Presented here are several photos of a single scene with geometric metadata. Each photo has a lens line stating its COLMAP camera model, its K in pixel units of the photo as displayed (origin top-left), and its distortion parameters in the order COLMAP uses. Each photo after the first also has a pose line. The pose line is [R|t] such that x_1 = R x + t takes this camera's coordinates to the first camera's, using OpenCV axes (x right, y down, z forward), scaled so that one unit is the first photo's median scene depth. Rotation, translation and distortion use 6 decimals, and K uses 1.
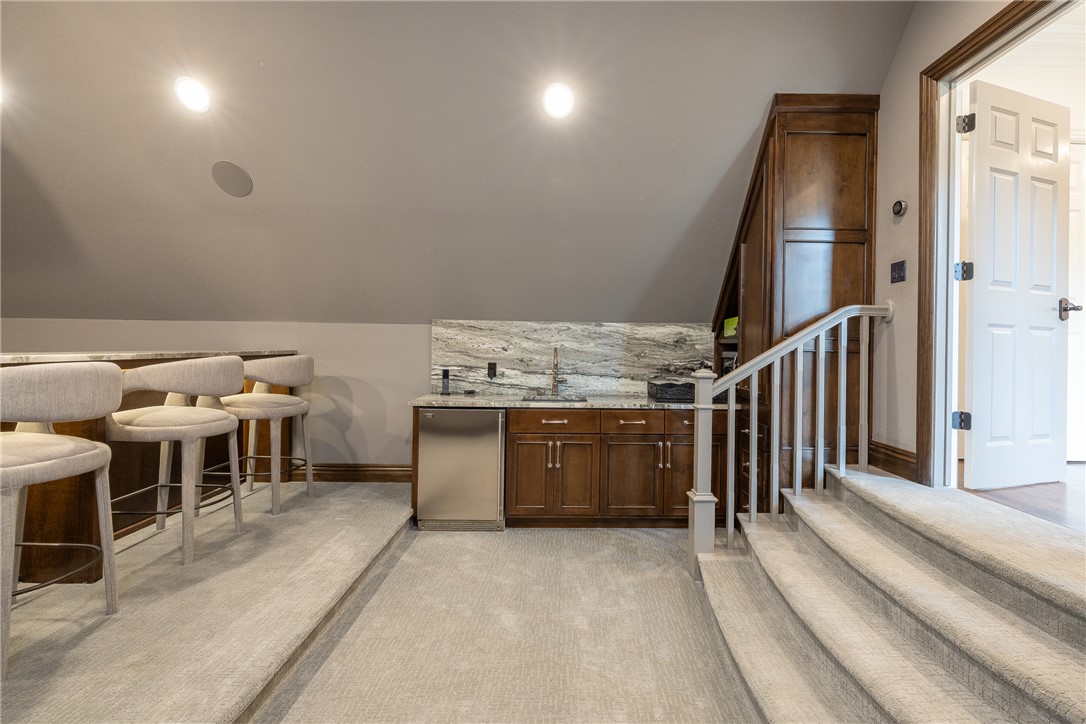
lens RADIAL K [[461.3, 0, 543.0], [0, 461.3, 362.0], [0, 0, 1]] dist [0.001087, 0.000271]
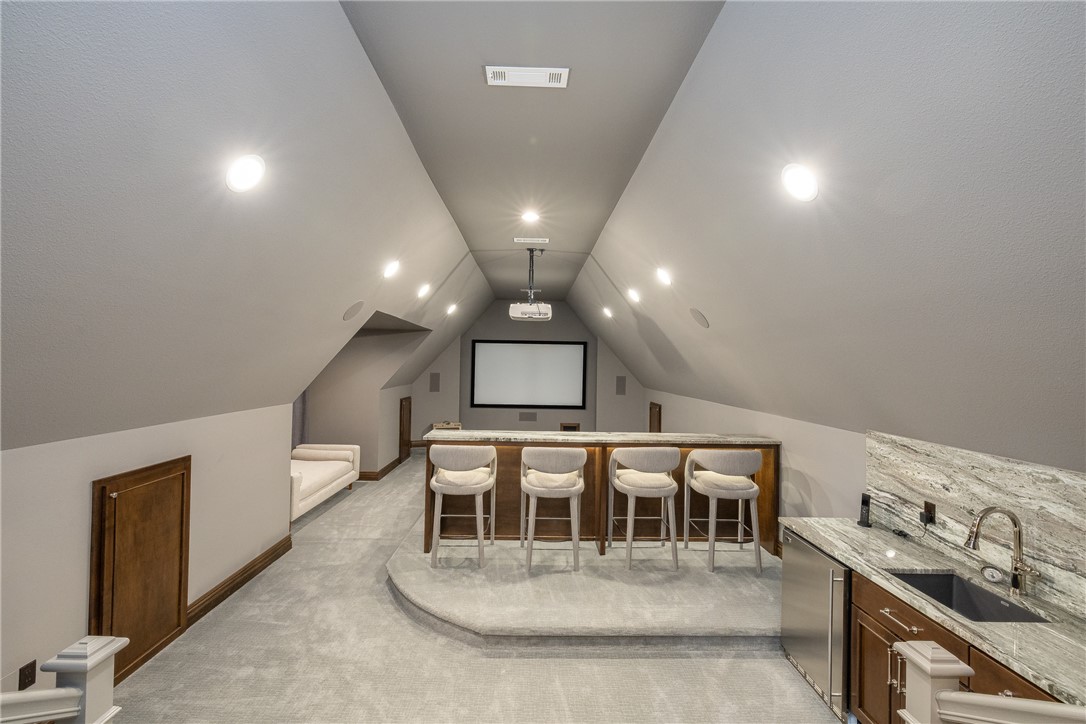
lens RADIAL K [[461.3, 0, 543.0], [0, 461.3, 362.0], [0, 0, 1]] dist [0.001087, 0.000271]
pose [[-0.002850, -0.015308, -0.999879, 0.593224], [-0.024969, 0.999572, -0.015232, -0.185923], [0.999684, 0.024923, -0.003231, 0.412934]]
